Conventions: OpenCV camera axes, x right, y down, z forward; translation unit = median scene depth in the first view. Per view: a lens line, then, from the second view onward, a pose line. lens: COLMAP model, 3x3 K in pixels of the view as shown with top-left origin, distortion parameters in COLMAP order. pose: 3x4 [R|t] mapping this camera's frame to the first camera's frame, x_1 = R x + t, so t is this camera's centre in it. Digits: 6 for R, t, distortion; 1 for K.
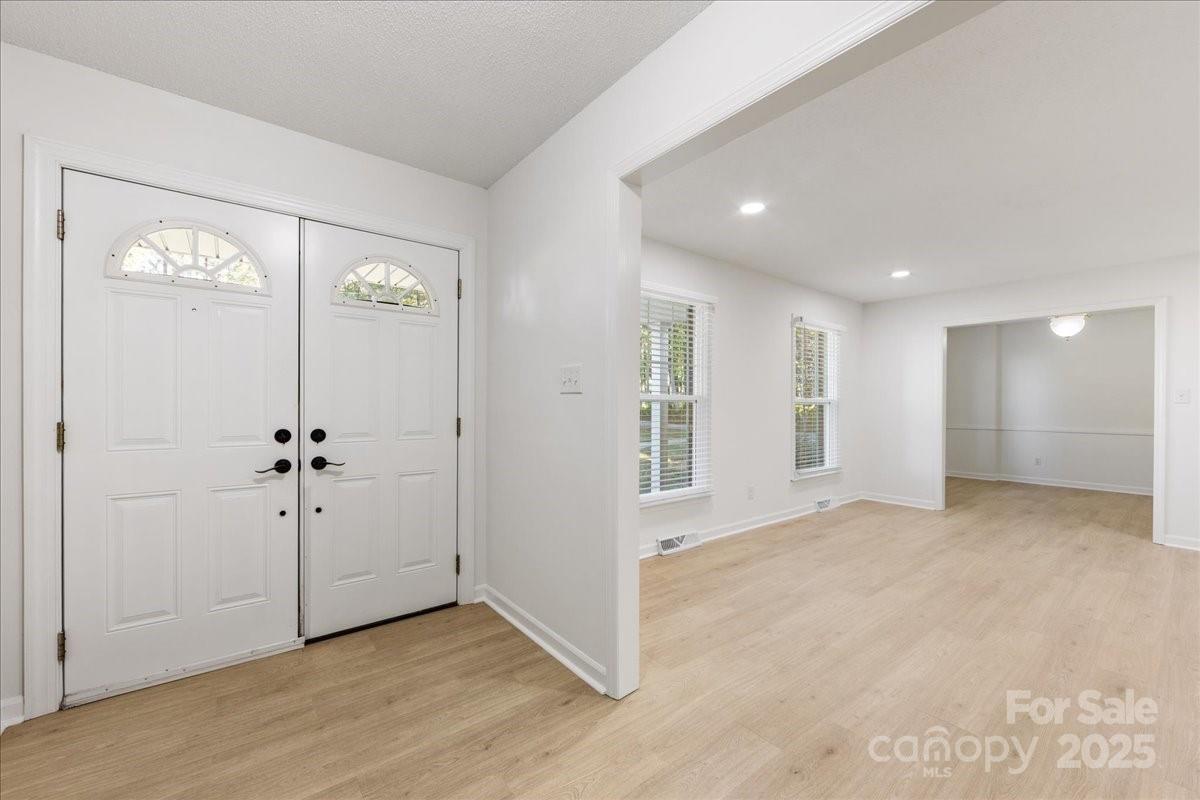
lens RADIAL K [[469.9, 0, 601.8], [0, 469.9, 407.7], [0, 0, 1]] dist [-0.000829, 0.000723]
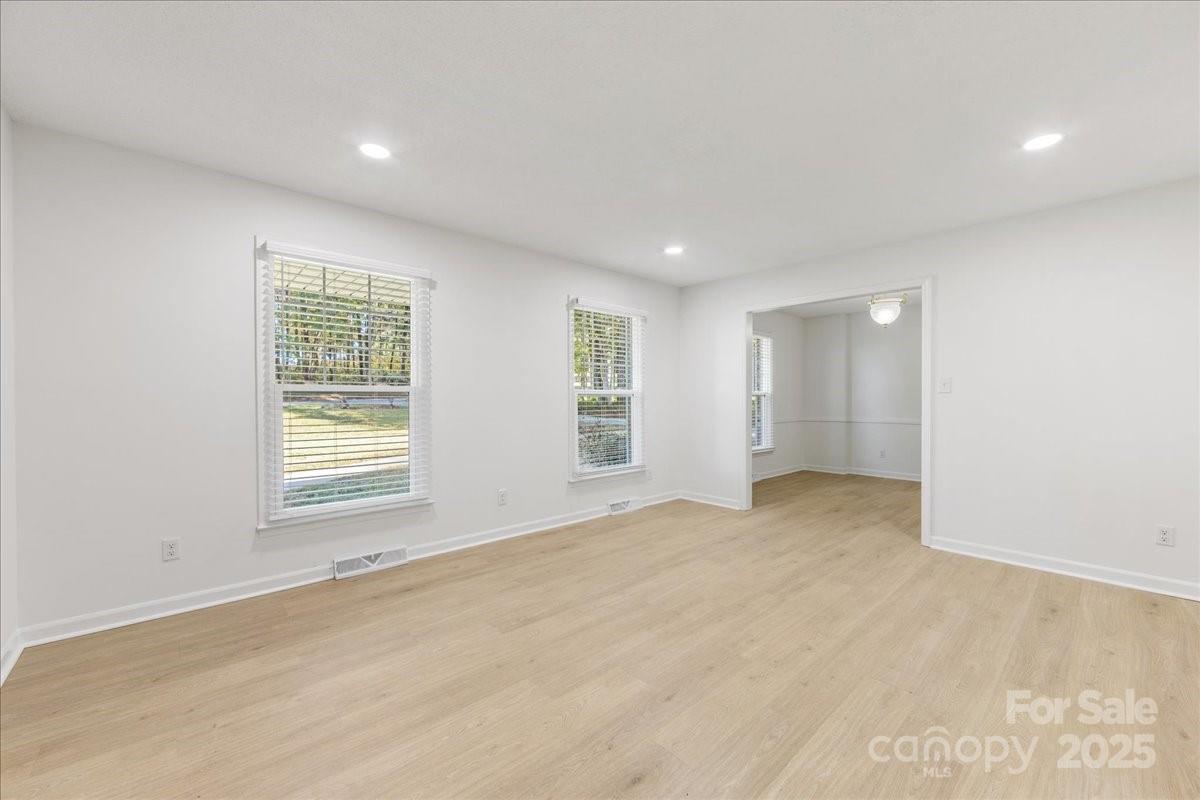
lens RADIAL K [[469.9, 0, 588.2], [0, 469.9, 404.5], [0, 0, 1]] dist [-0.000829, 0.000723]
pose [[0.997626, -0.006952, 0.068515, 0.439345], [0.006575, 0.999962, 0.005723, 0.003444], [-0.068552, -0.005258, 0.997634, 0.123914]]
